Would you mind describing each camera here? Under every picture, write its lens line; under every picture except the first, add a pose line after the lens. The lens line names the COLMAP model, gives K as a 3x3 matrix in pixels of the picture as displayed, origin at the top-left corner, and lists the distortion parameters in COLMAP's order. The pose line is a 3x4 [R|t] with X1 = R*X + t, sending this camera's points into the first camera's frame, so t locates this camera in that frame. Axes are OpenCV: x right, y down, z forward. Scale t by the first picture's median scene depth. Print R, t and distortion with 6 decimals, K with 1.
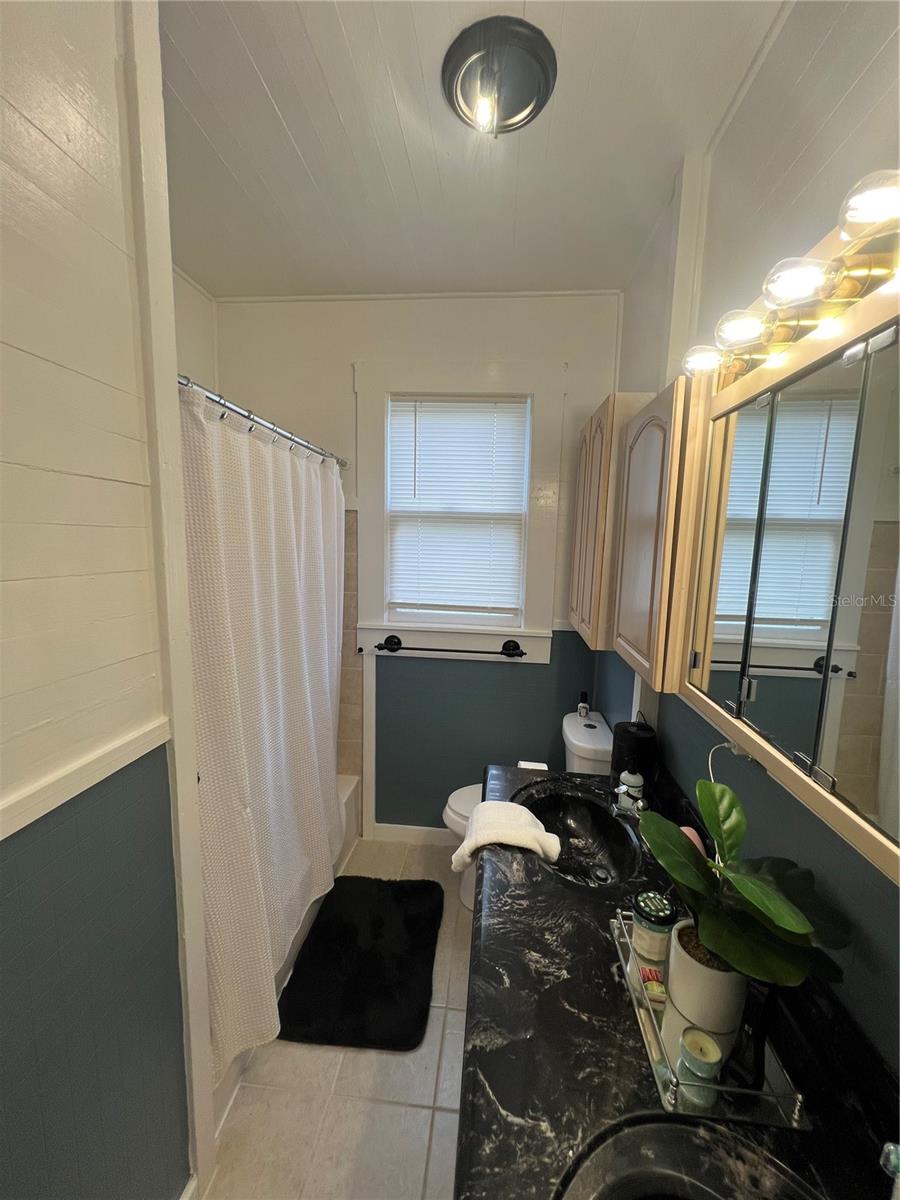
lens RADIAL K [[482.8, 0, 458.1], [0, 482.8, 600.4], [0, 0, 1]] dist [-0.002554, 0.000889]
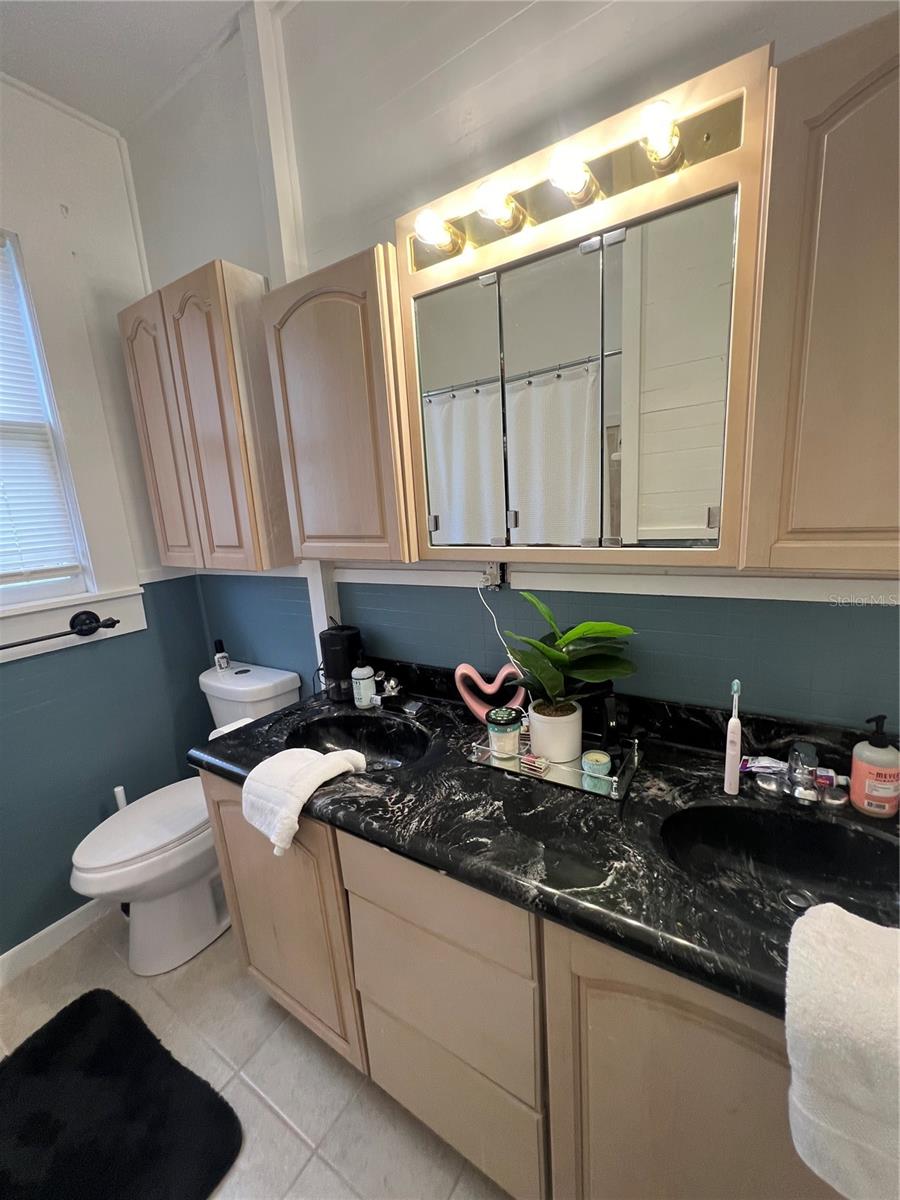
lens RADIAL K [[482.8, 0, 452.5], [0, 482.8, 601.1], [0, 0, 1]] dist [-0.002554, 0.000889]
pose [[0.463886, -0.238915, 0.853071, -0.257737], [0.192504, 0.967123, 0.166176, 0.061820], [-0.864727, 0.087133, 0.494627, 0.216312]]
